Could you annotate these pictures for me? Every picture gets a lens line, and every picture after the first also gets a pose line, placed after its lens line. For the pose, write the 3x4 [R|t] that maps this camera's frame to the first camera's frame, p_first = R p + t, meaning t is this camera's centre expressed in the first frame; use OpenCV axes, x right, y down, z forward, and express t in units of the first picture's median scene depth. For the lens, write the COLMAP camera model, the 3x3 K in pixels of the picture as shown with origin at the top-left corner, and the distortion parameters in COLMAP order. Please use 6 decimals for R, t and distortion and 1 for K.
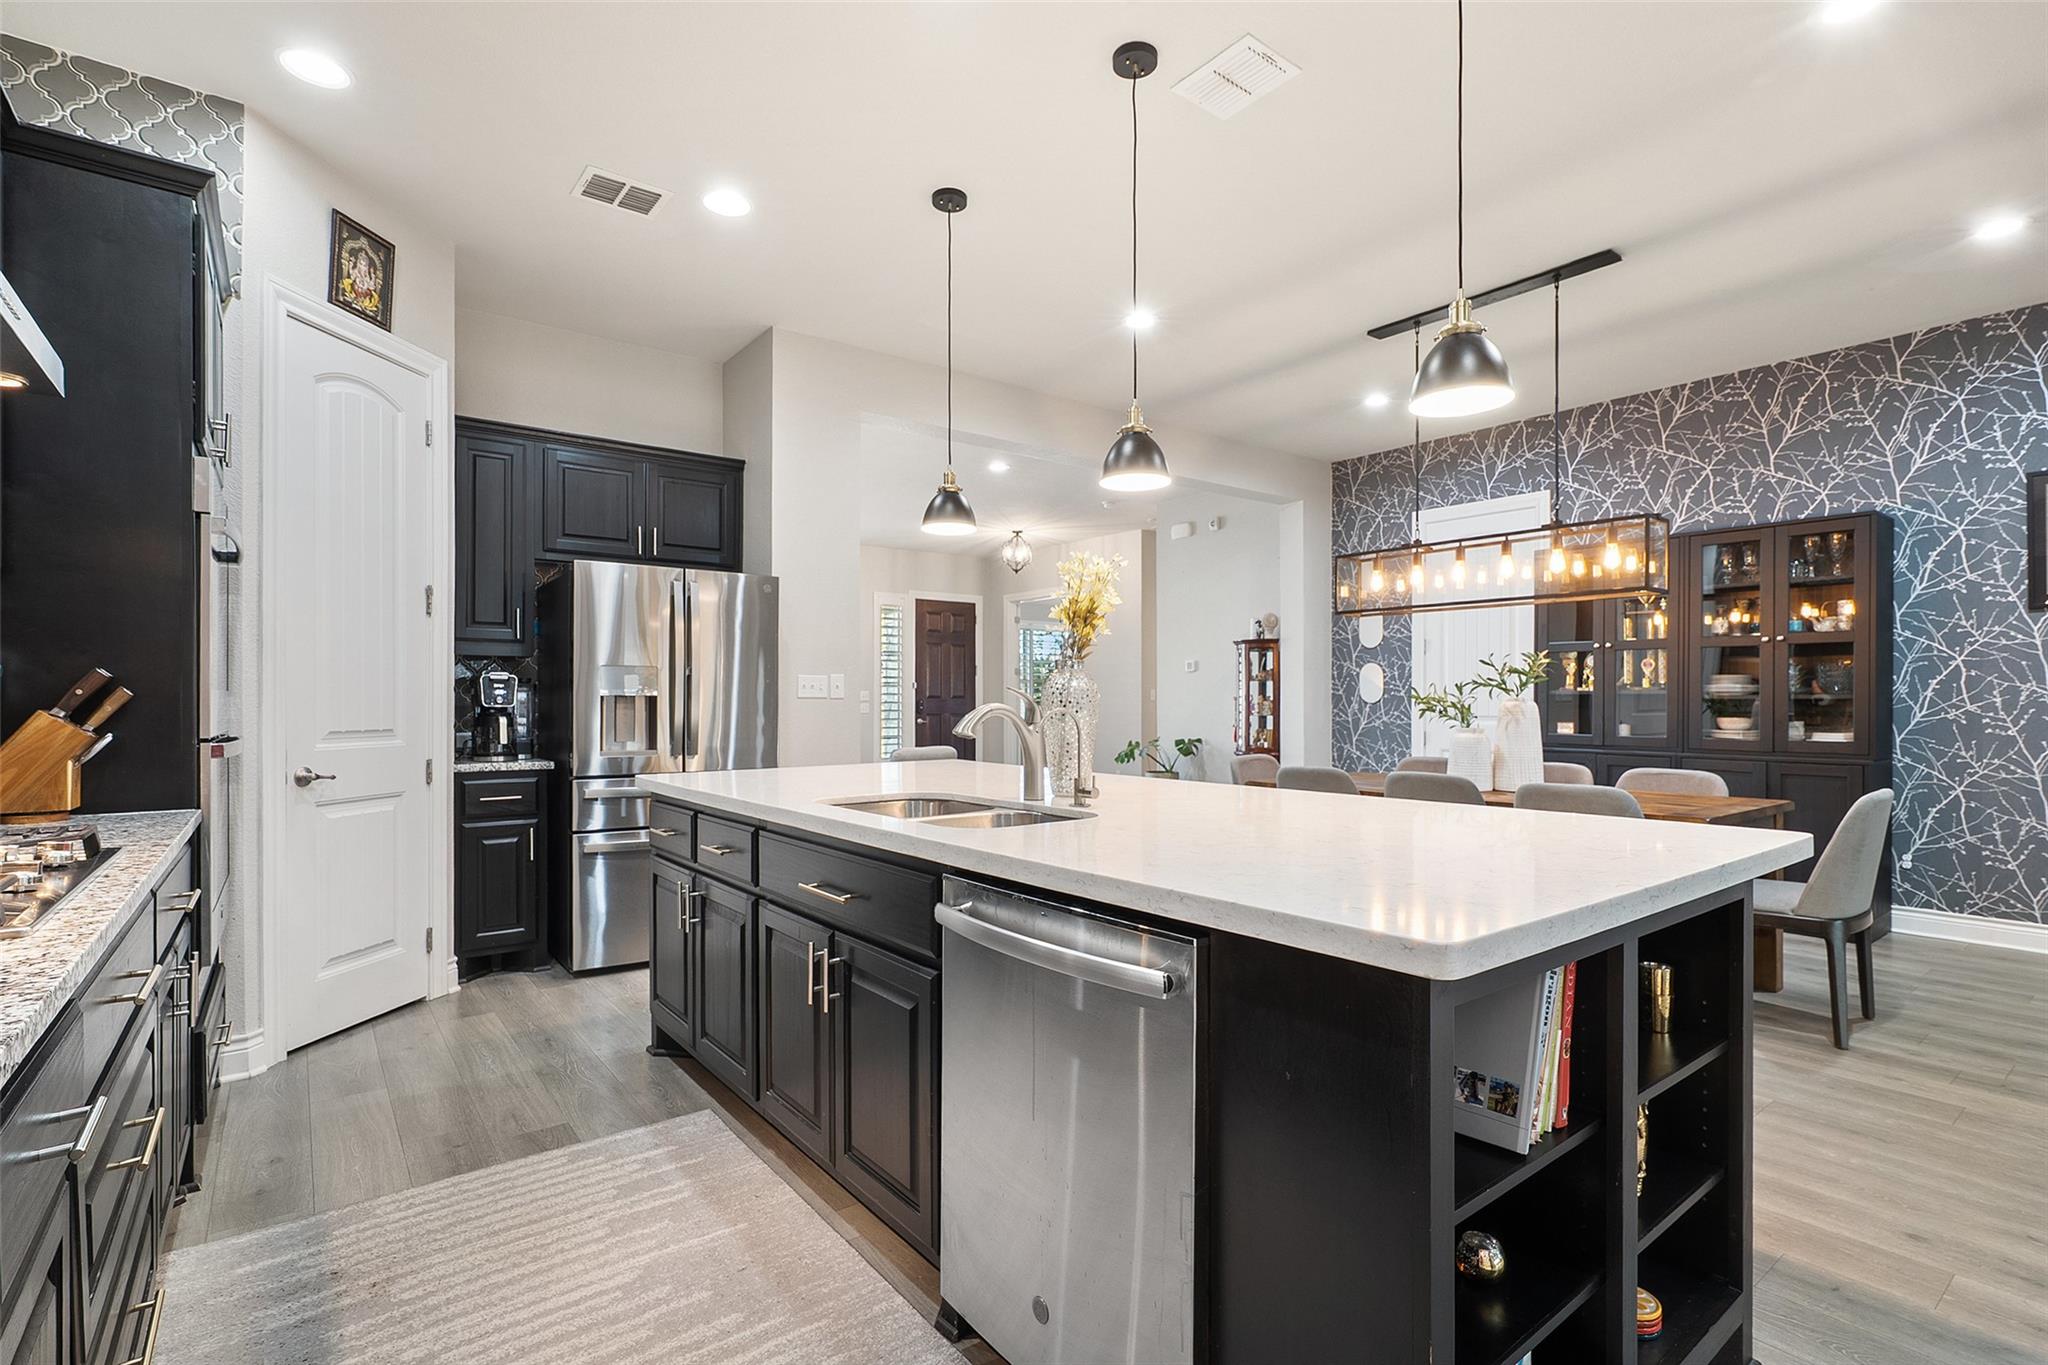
lens RADIAL K [[958.7, 0, 1020.6], [0, 958.7, 703.2], [0, 0, 1]] dist [-0.004780, 0.003780]
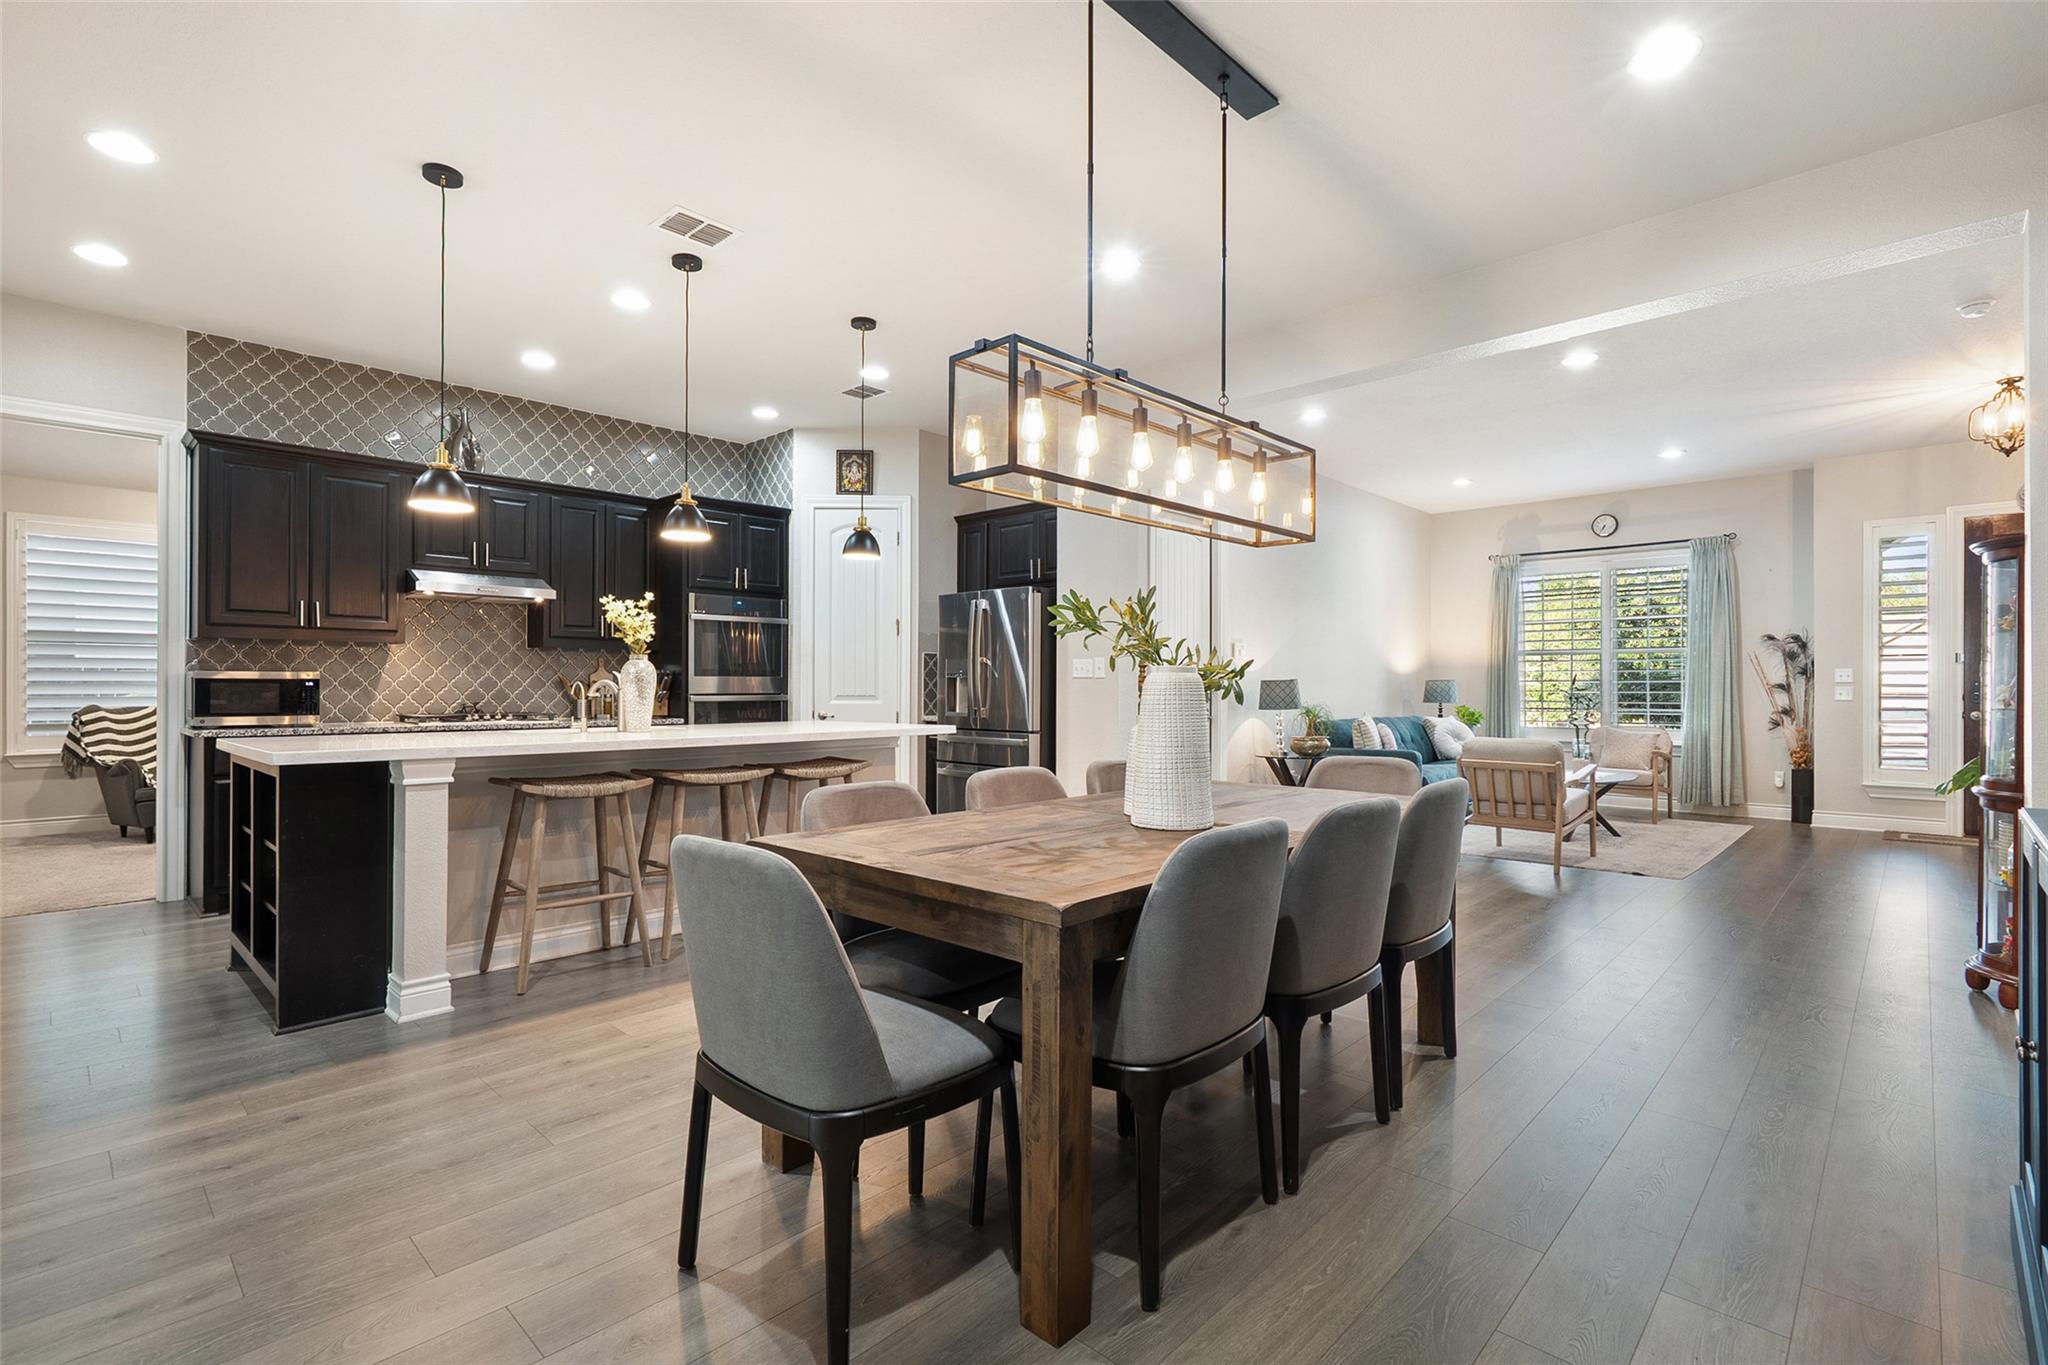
lens RADIAL K [[939.6, 0, 1026.1], [0, 939.6, 686.8], [0, 0, 1]] dist [-0.002427, 0.000687]
pose [[0.159083, 0.001119, -0.987265, 0.950190], [-0.003500, 0.999994, 0.000569, 0.005444], [0.987259, 0.003365, 0.159086, 0.728636]]
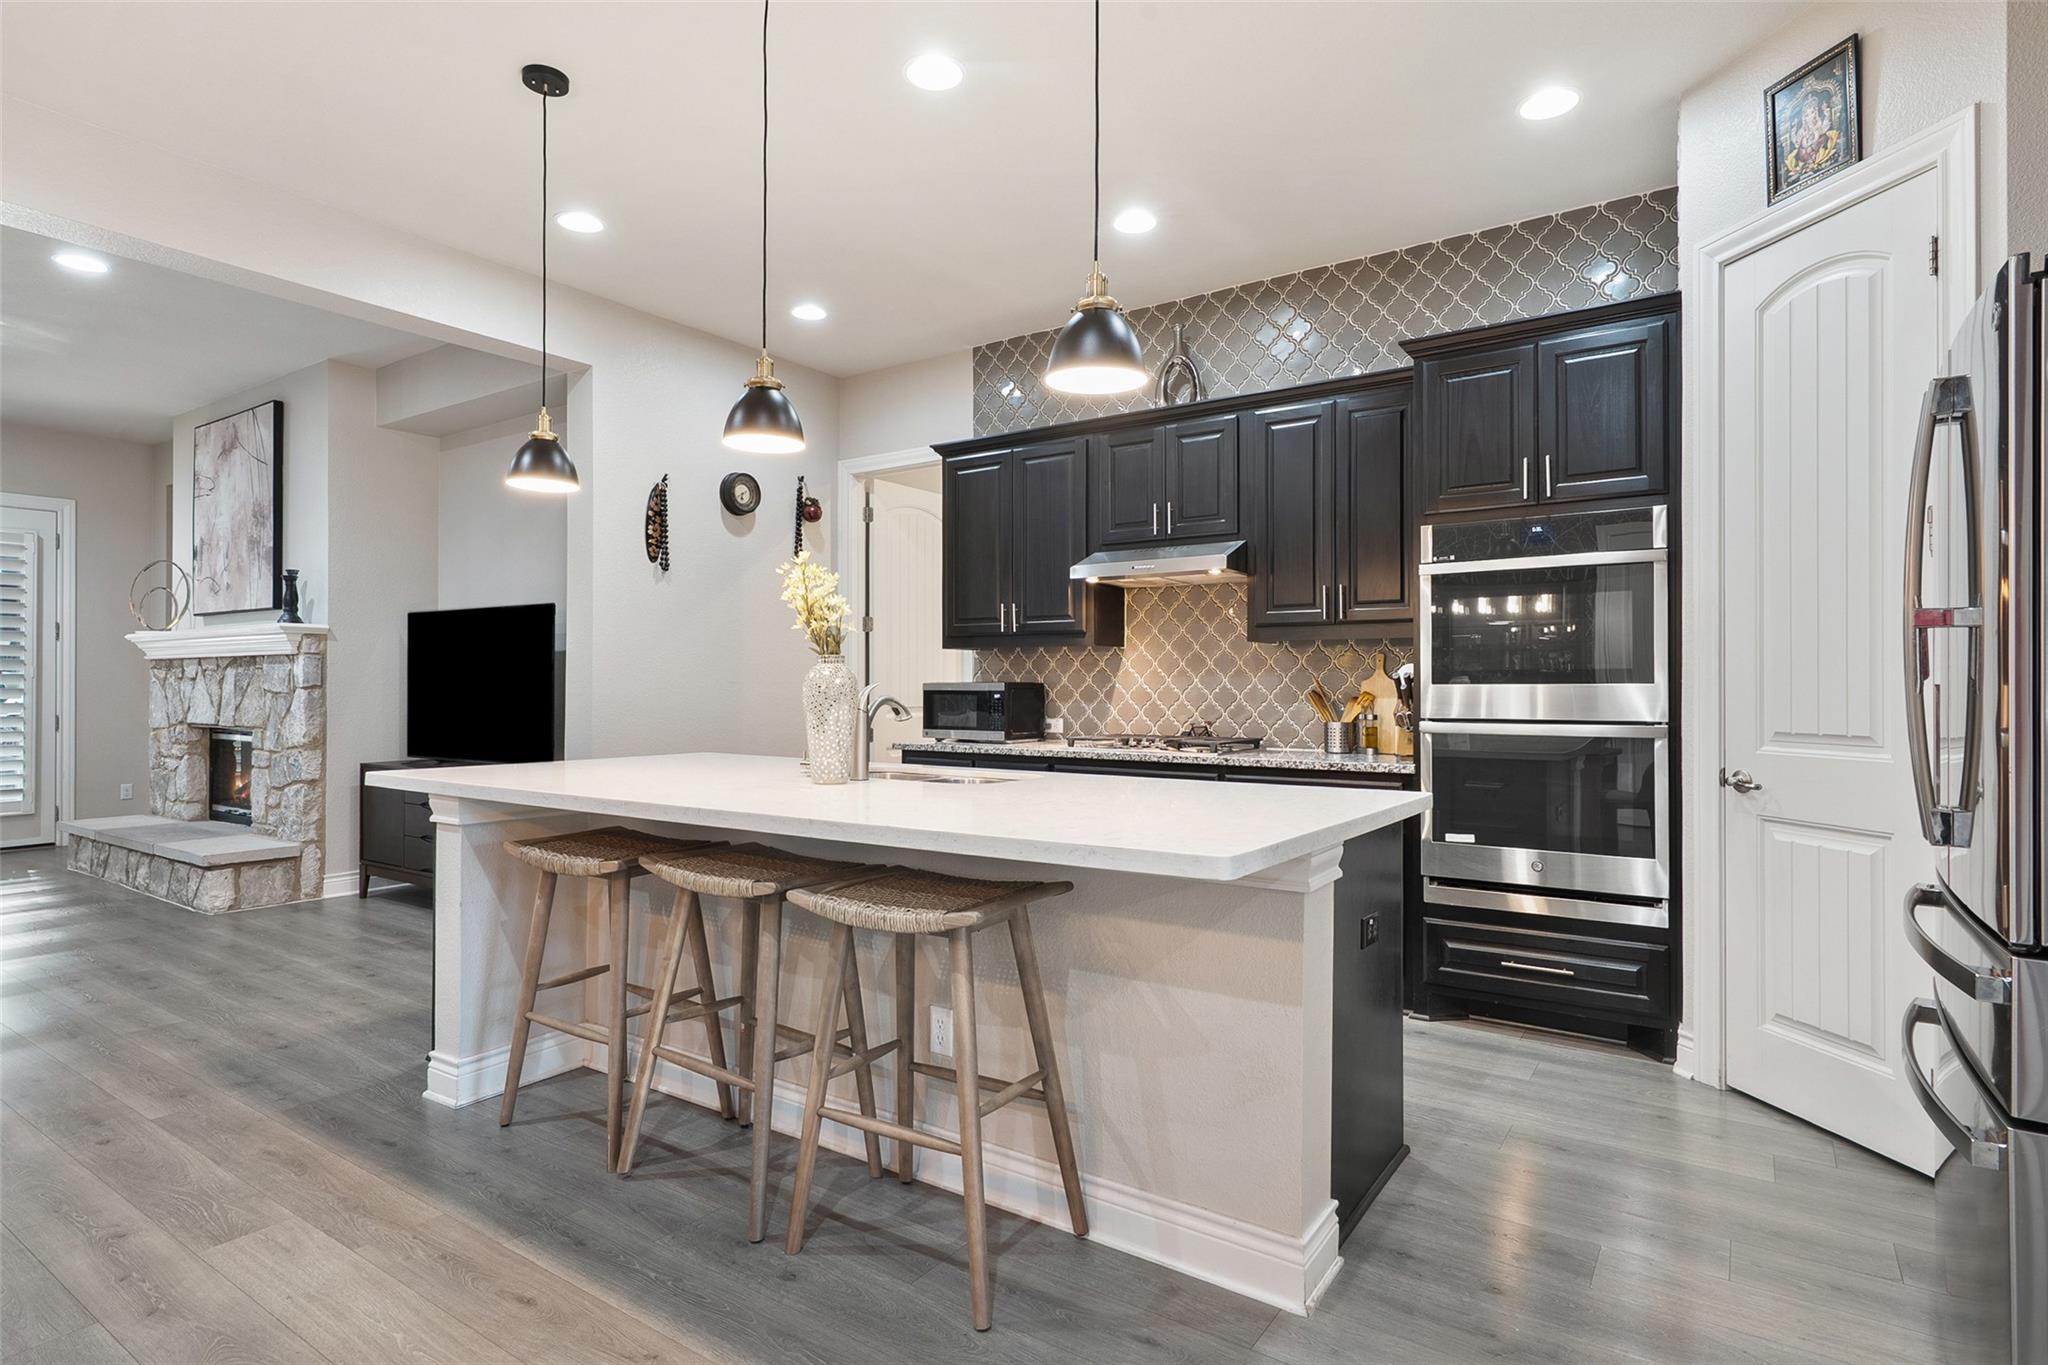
lens RADIAL K [[1054.0, 0, 1021.8], [0, 1054.0, 674.0], [0, 0, 1]] dist [0.000957, 0.002095]
pose [[-0.950032, -0.005014, -0.312113, 0.109838], [-0.002235, 0.999955, -0.009261, -0.006682], [0.312145, -0.008101, -0.950000, 1.110186]]
